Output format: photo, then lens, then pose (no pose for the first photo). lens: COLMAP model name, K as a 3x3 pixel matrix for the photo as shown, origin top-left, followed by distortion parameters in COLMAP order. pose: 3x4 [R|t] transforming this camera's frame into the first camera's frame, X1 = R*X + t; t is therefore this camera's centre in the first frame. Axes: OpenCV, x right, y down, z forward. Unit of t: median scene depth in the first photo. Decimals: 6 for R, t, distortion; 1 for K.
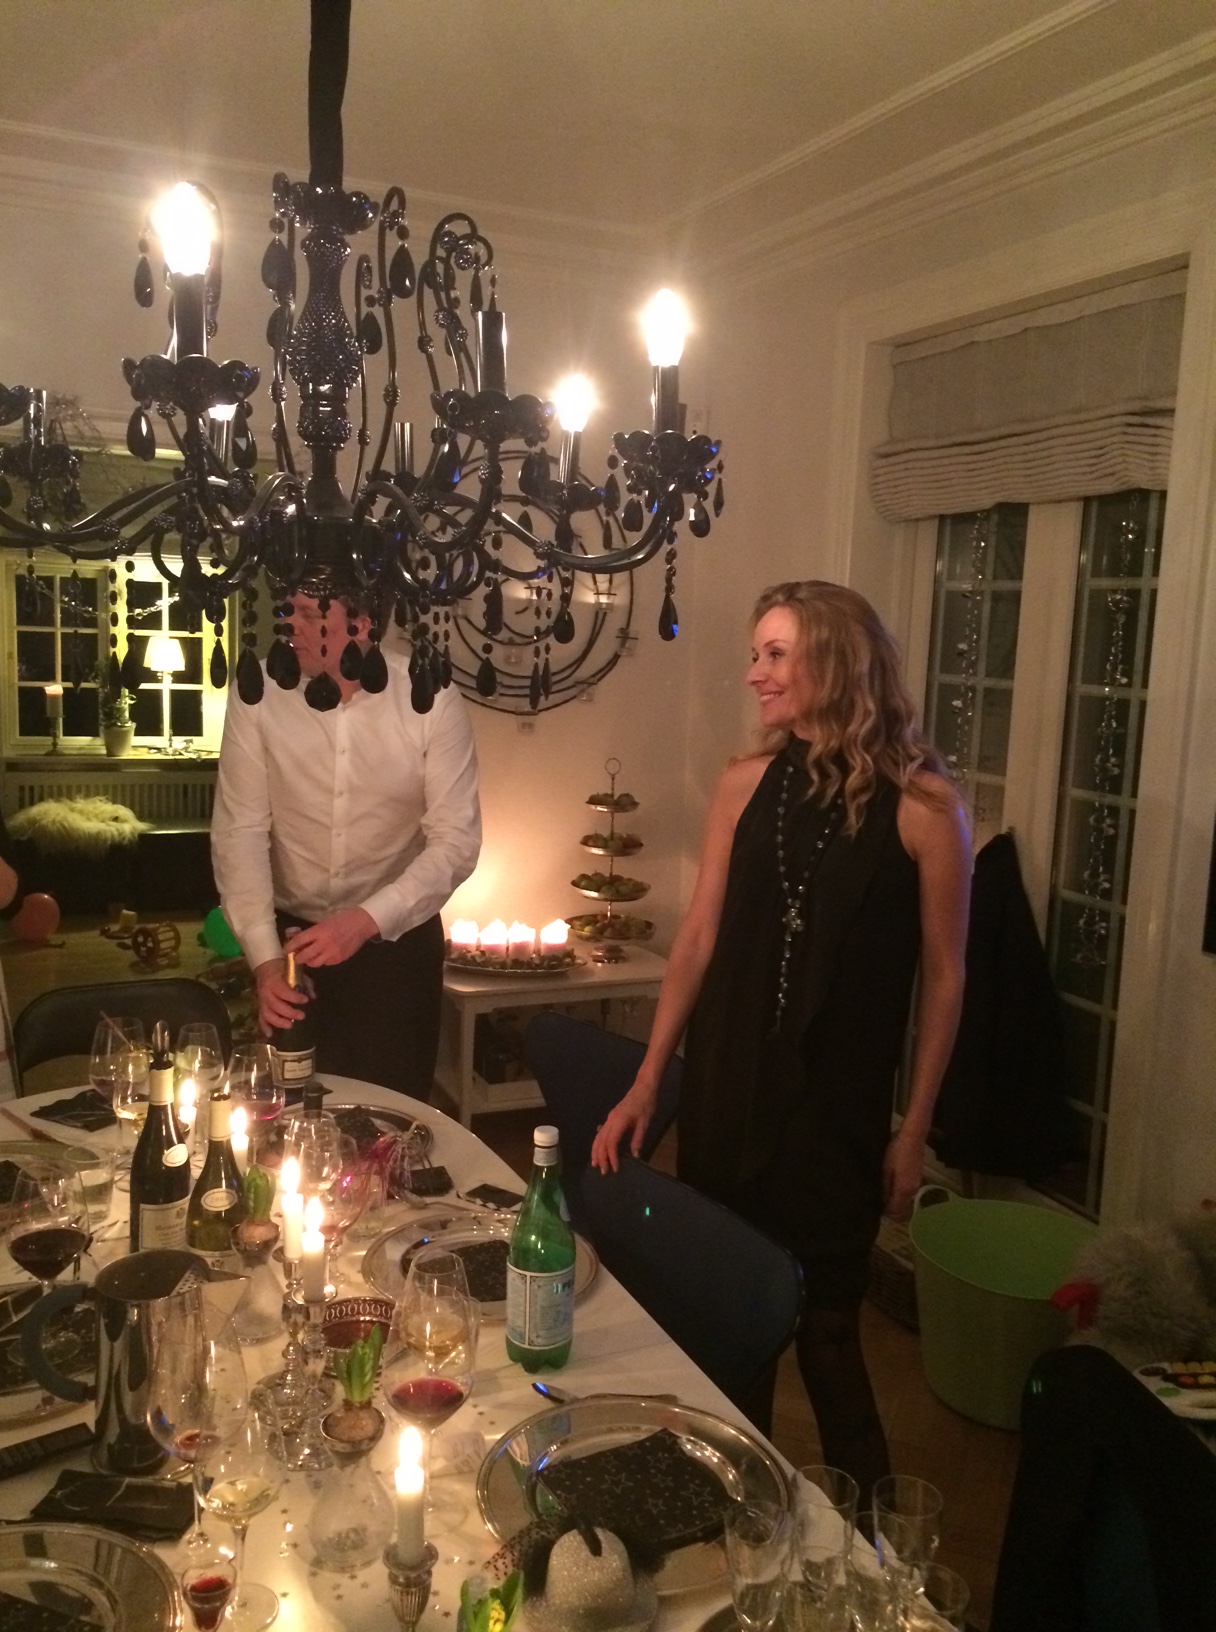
lens RADIAL K [[1374.0, 0, 608.0], [0, 1374.0, 816.0], [0, 0, 1]] dist [0.044762, 0.000069]
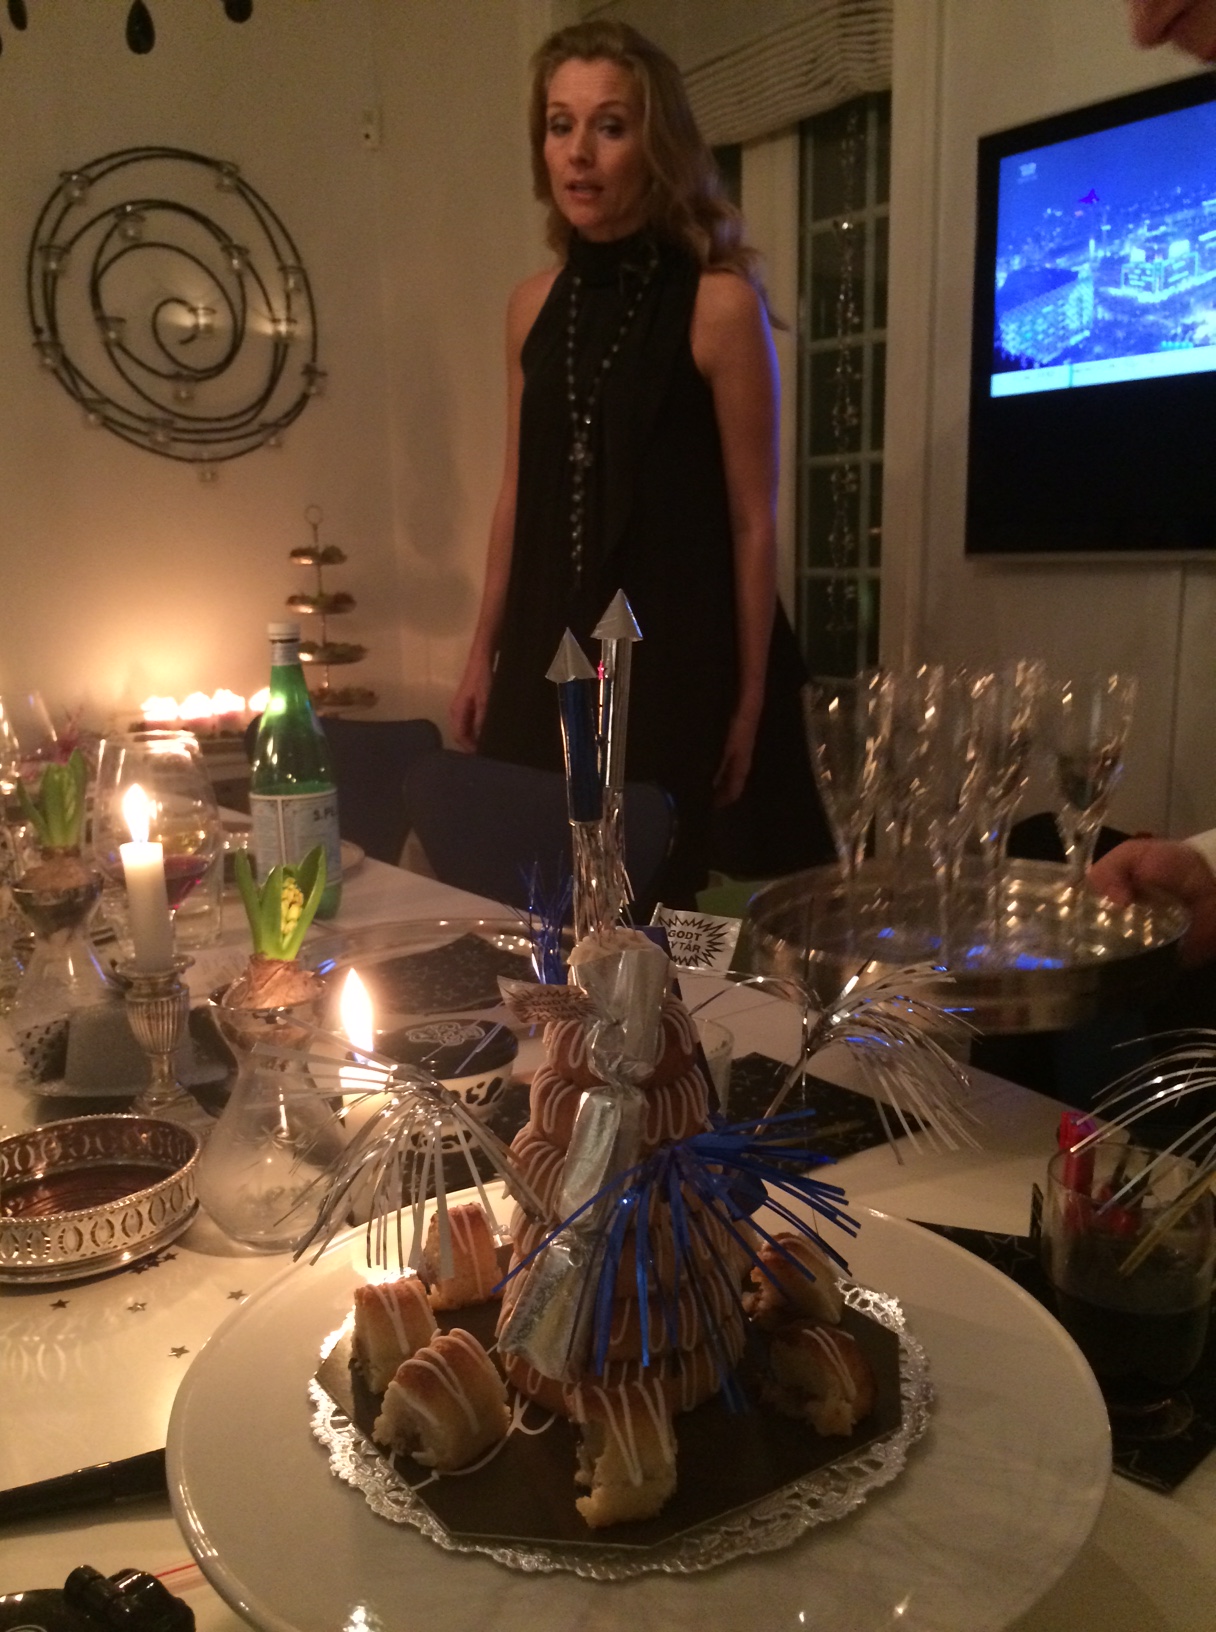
lens RADIAL K [[1374.0, 0, 608.0], [0, 1374.0, 816.0], [0, 0, 1]] dist [0.044762, 0.000069]
pose [[0.973262, -0.098706, 0.207408, -0.016035], [0.088016, 0.994300, 0.060177, 0.125499], [-0.212165, -0.040313, 0.976402, 0.074350]]
